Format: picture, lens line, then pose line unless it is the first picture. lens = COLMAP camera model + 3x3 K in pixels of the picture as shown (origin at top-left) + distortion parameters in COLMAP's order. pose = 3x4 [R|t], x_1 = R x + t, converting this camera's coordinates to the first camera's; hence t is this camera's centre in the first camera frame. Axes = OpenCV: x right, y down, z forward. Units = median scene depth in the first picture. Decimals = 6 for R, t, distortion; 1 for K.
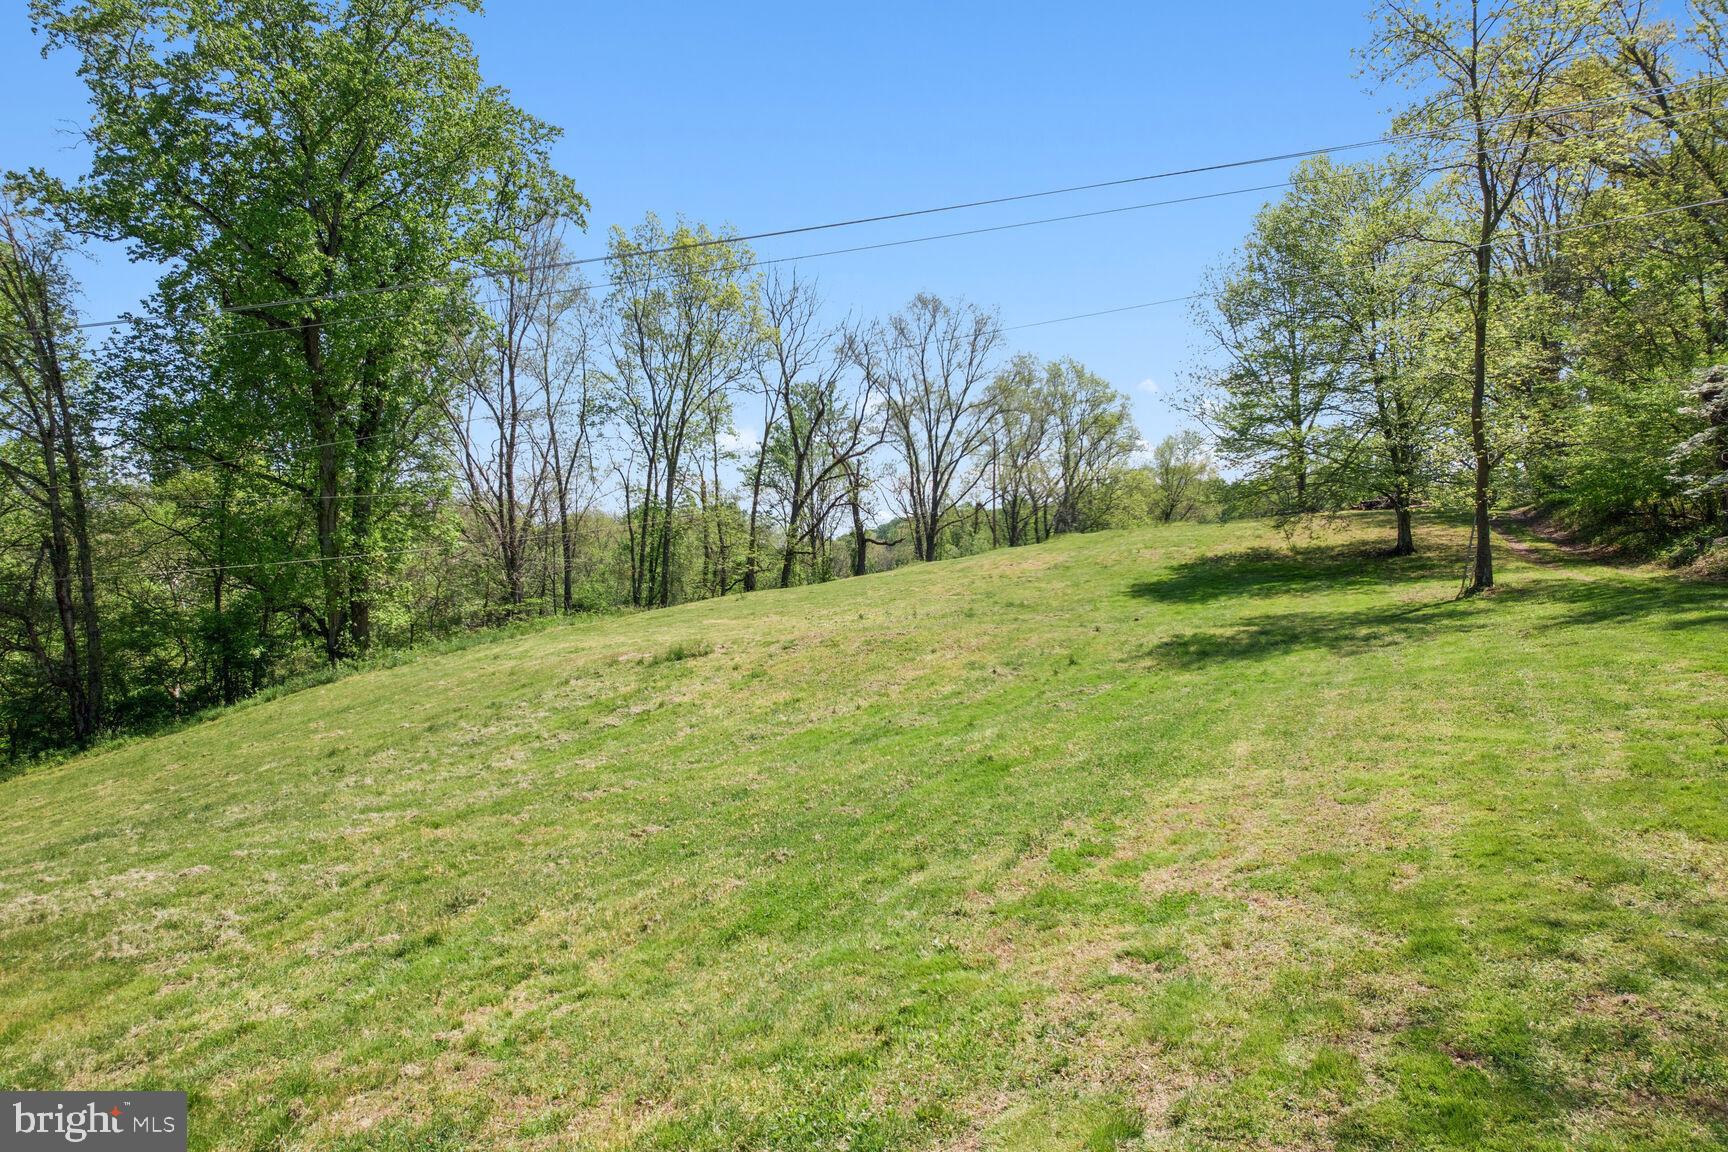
lens RADIAL K [[1111.0, 0, 864.0], [0, 1111.0, 576.0], [0, 0, 1]] dist [-0.035115, 0.000309]
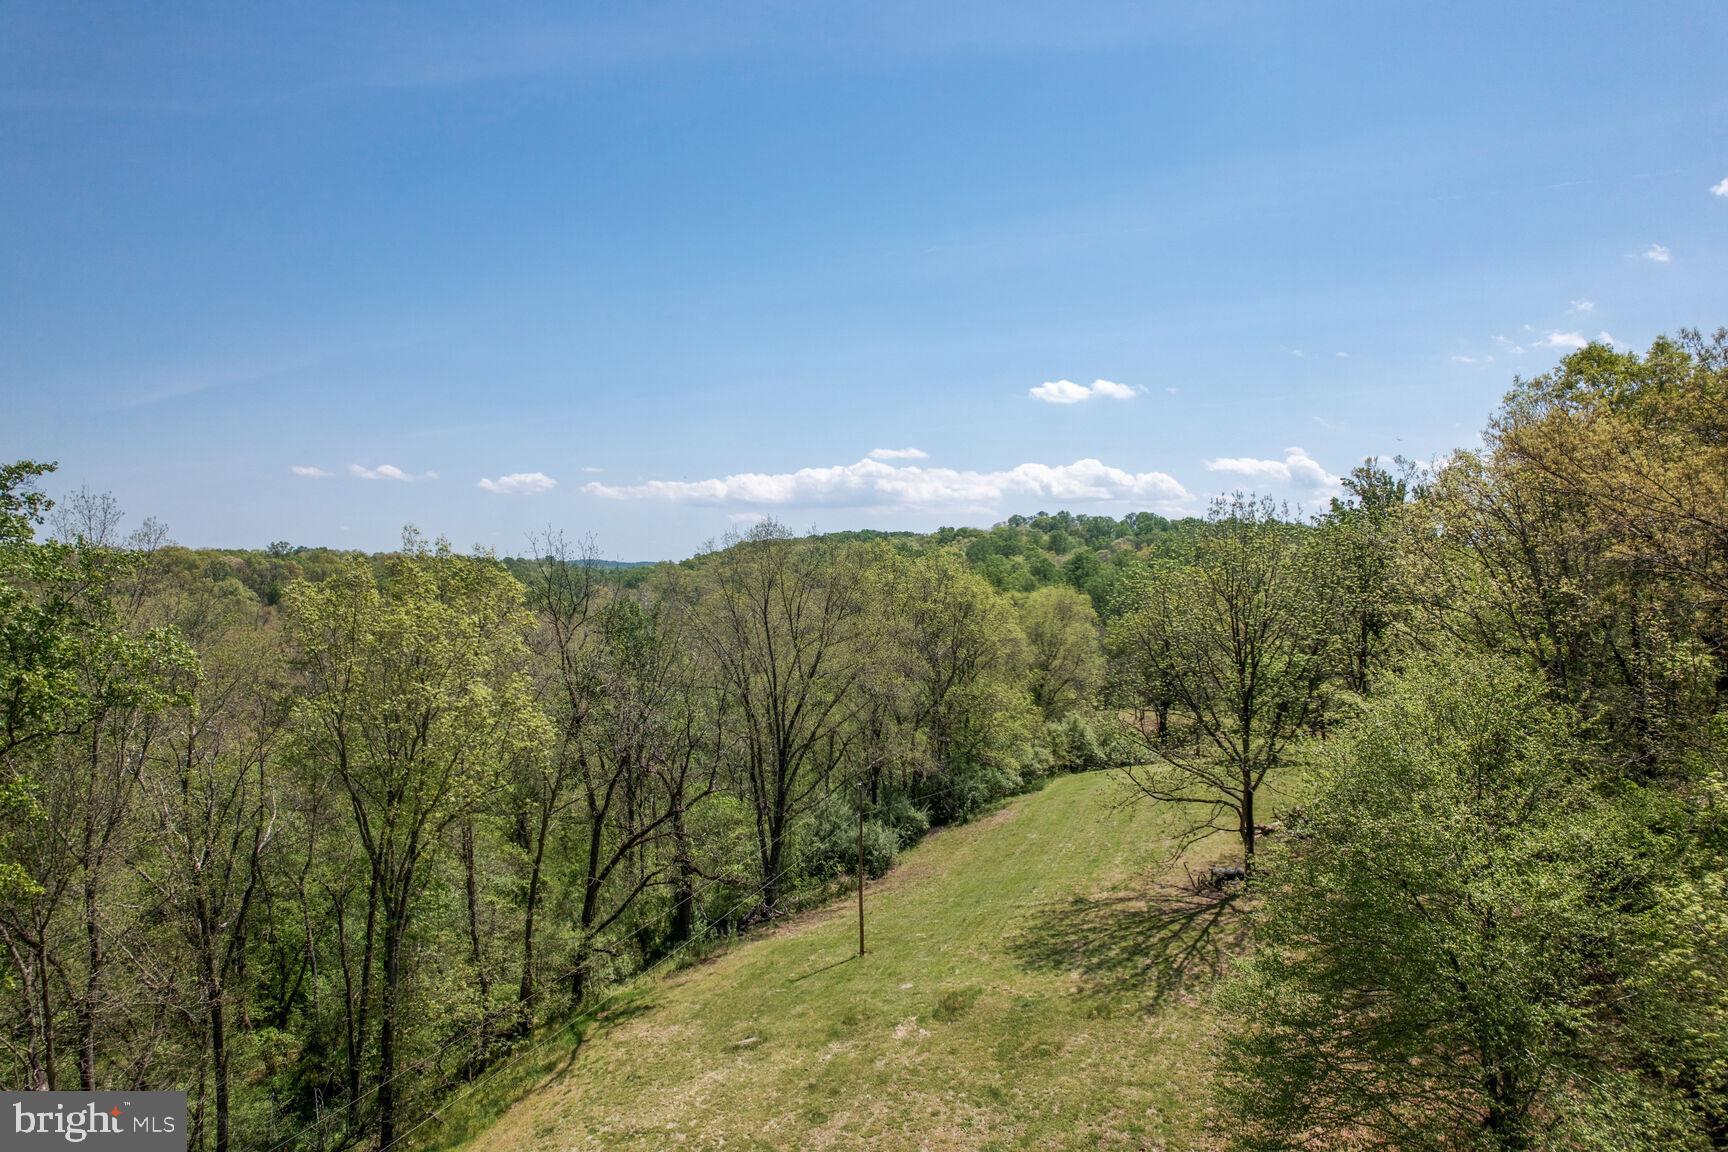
lens RADIAL K [[1111.0, 0, 864.0], [0, 1111.0, 576.0], [0, 0, 1]] dist [-0.035115, 0.000309]
pose [[0.990433, -0.003717, 0.137948, 0.017663], [0.003669, 0.999993, 0.000606, -0.287530], [-0.137949, -0.000095, 0.990439, 0.270052]]
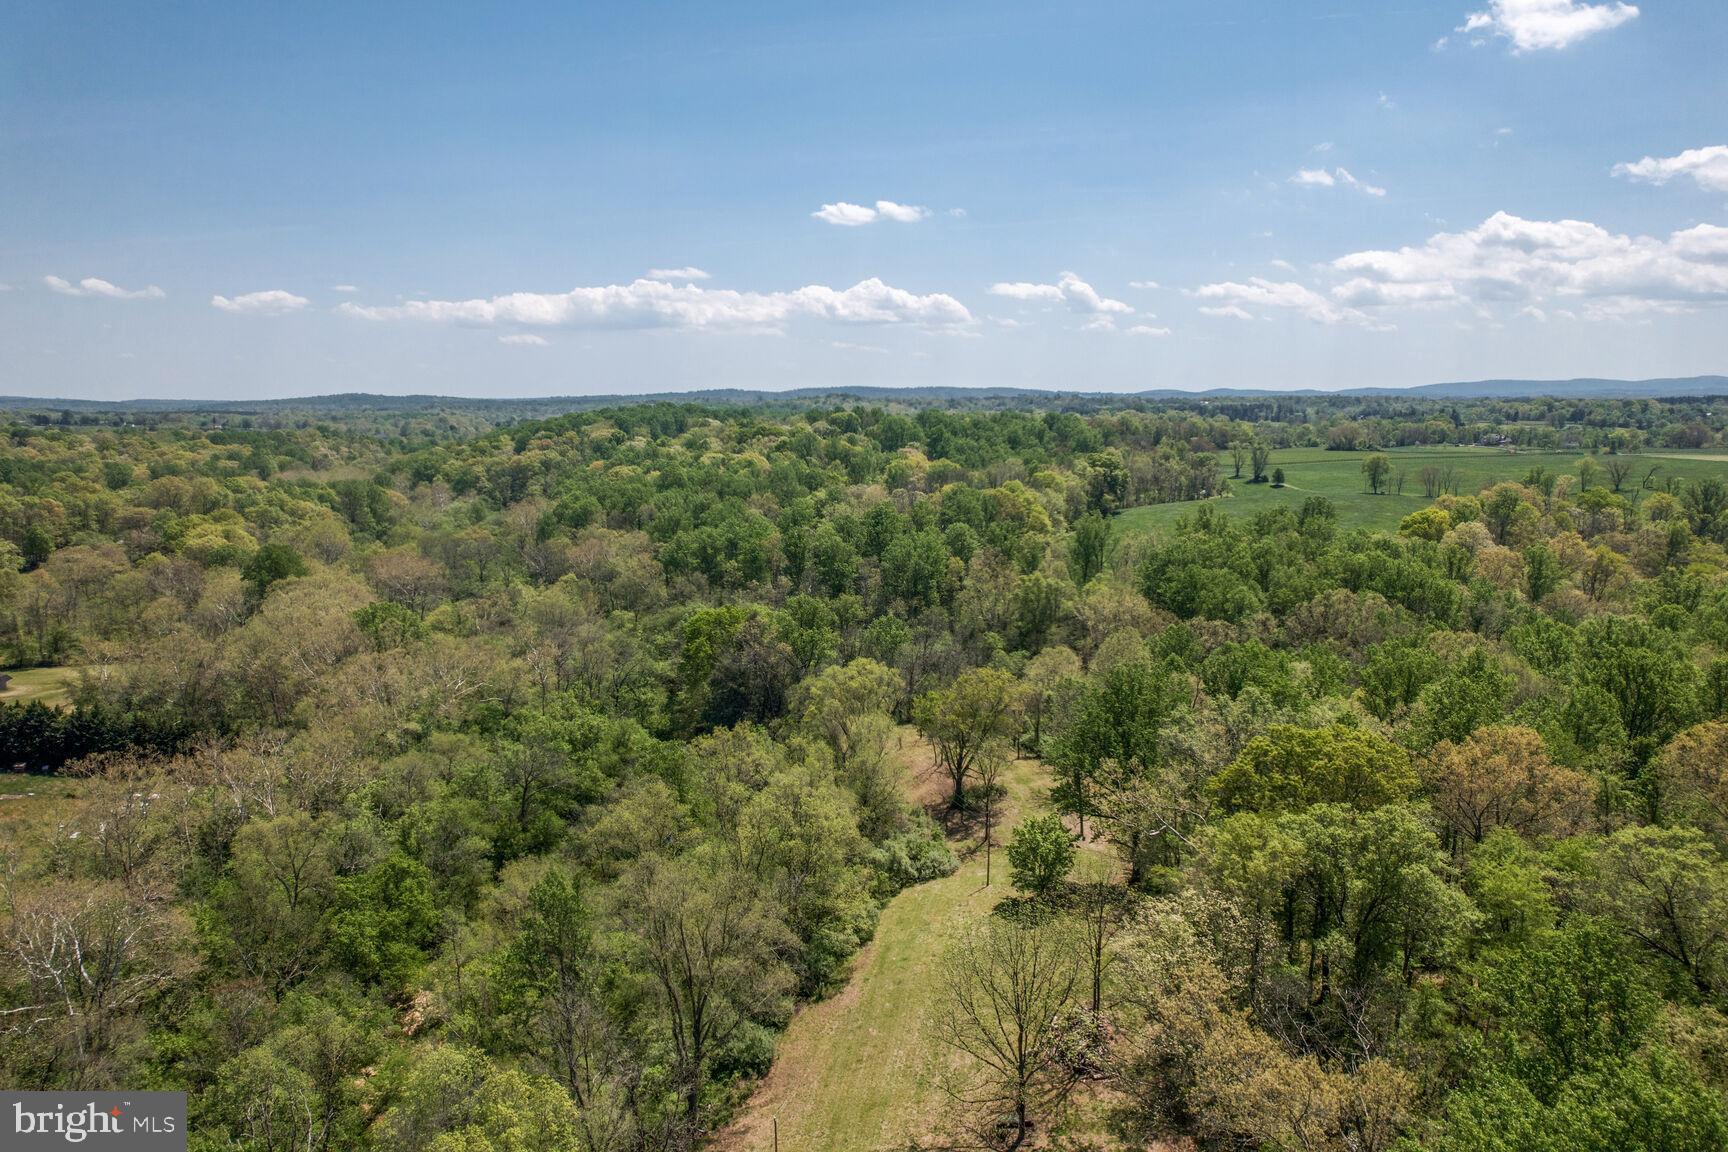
lens RADIAL K [[1109.5, 0, 858.7], [0, 1109.5, 578.7], [0, 0, 1]] dist [-0.040034, 0.000414]
pose [[0.948694, -0.067065, 0.309001, -0.116066], [0.018480, 0.987338, 0.157553, -0.895115], [-0.315654, -0.143760, 0.937921, 0.000256]]
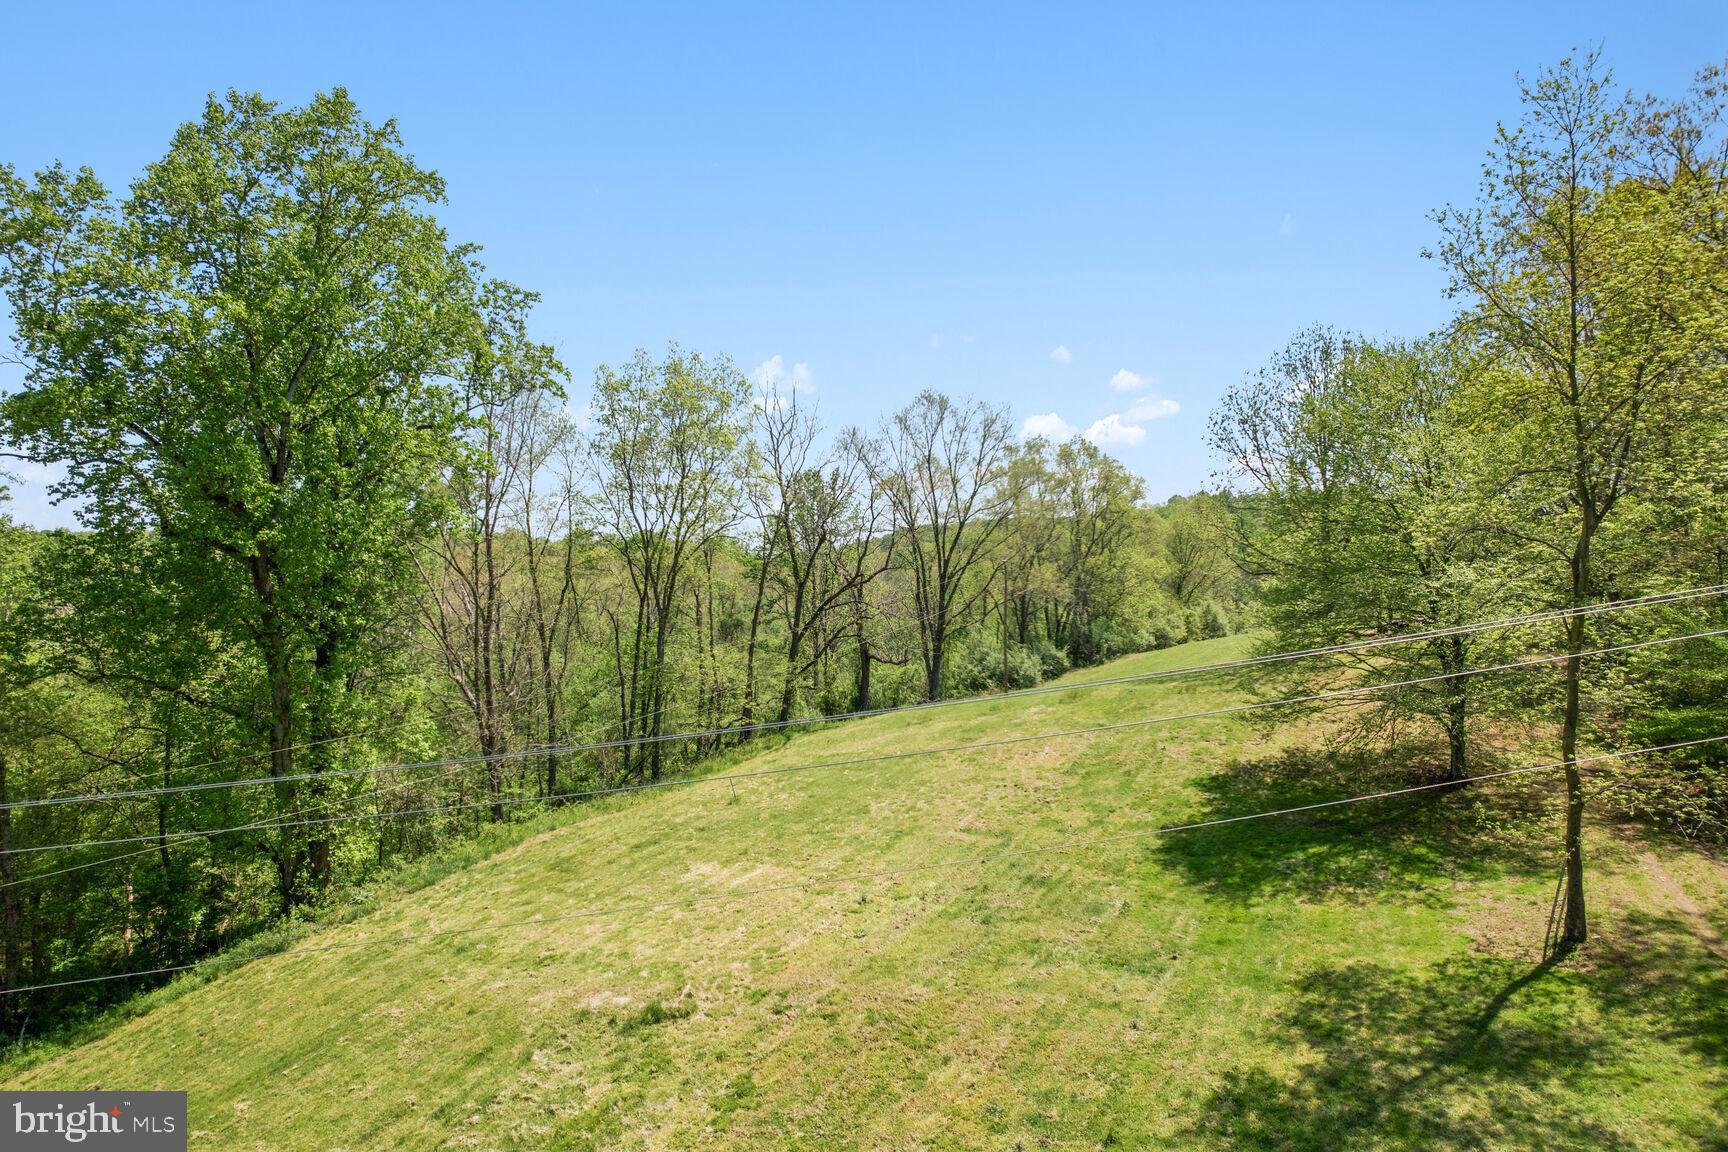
lens RADIAL K [[1111.0, 0, 864.0], [0, 1111.0, 576.0], [0, 0, 1]] dist [-0.035115, 0.000309]
pose [[0.999992, -0.000883, -0.003975, 0.000668], [0.000888, 0.999999, 0.001454, -0.125869], [0.003974, -0.001457, 0.999991, 0.056286]]
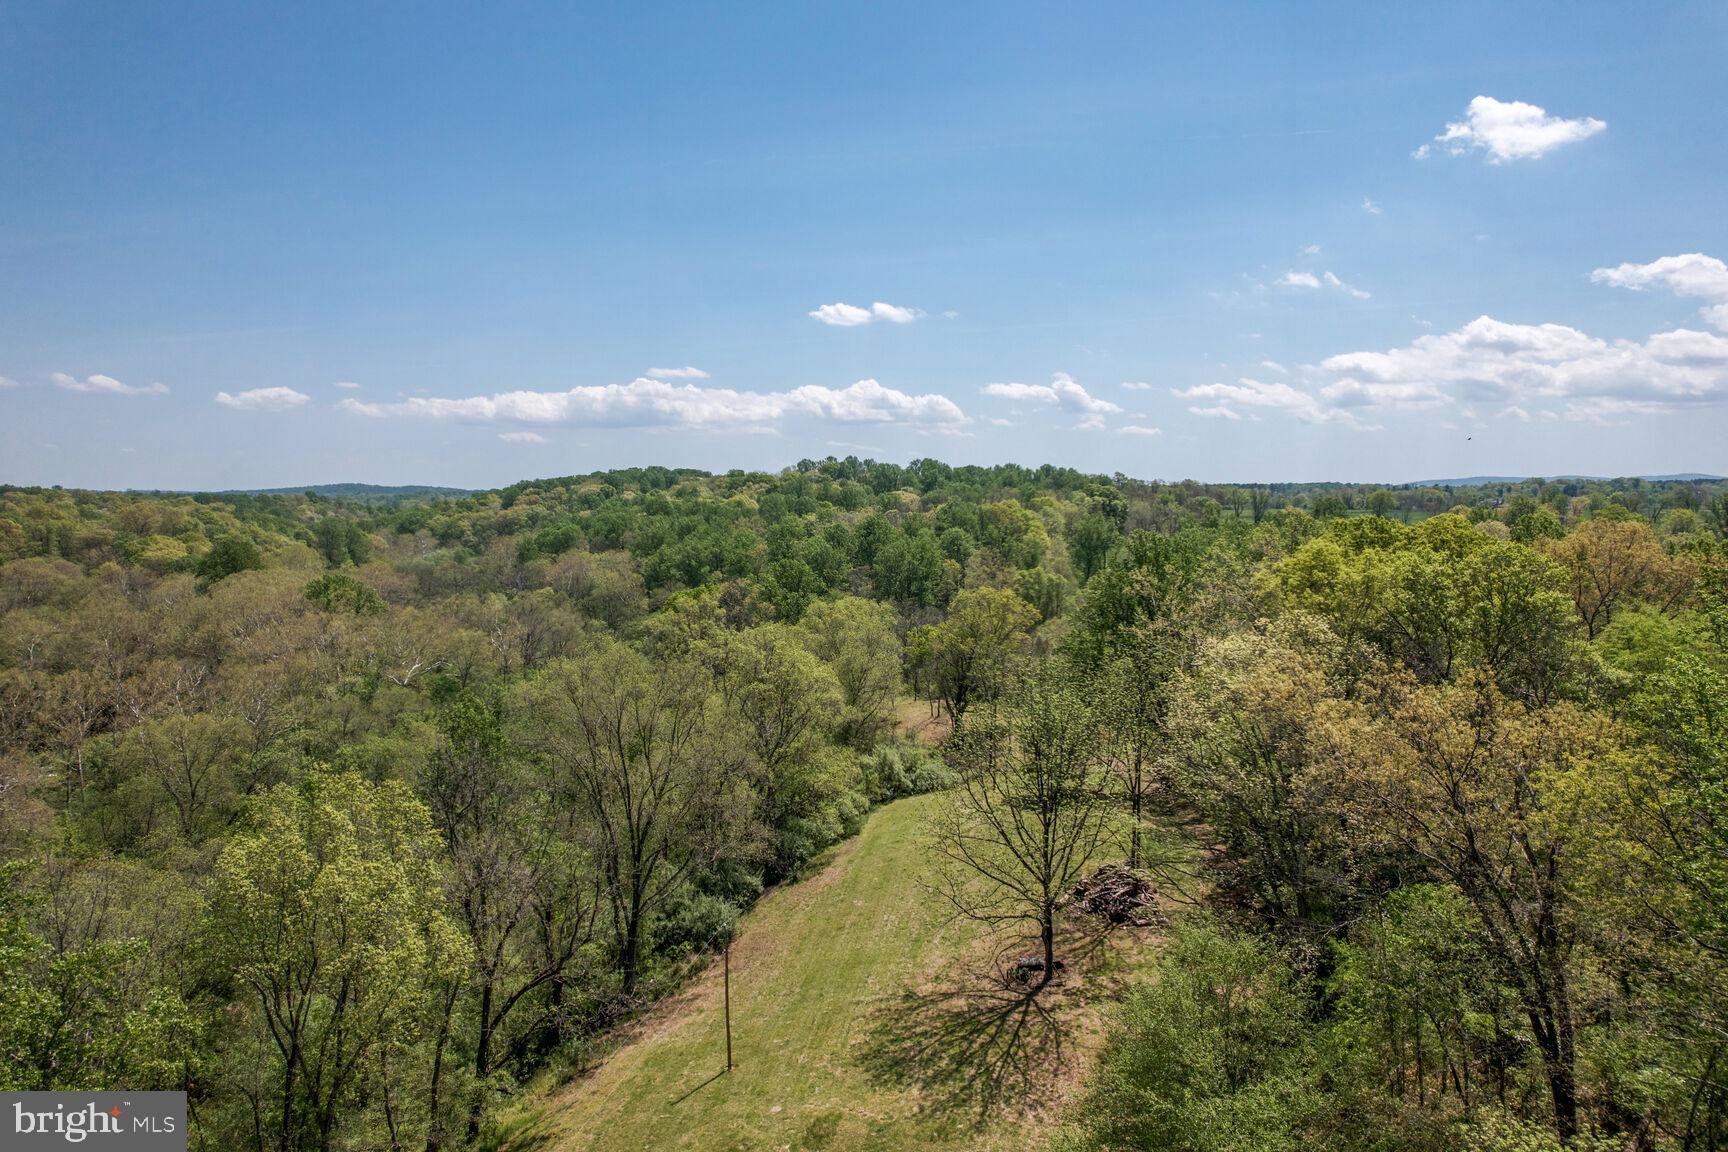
lens RADIAL K [[1111.0, 0, 864.0], [0, 1111.0, 576.0], [0, 0, 1]] dist [-0.035115, 0.000309]
pose [[0.945462, -0.029257, 0.324417, -0.054320], [0.006382, 0.997431, 0.071350, -0.486116], [-0.325671, -0.065388, 0.943219, 0.183526]]
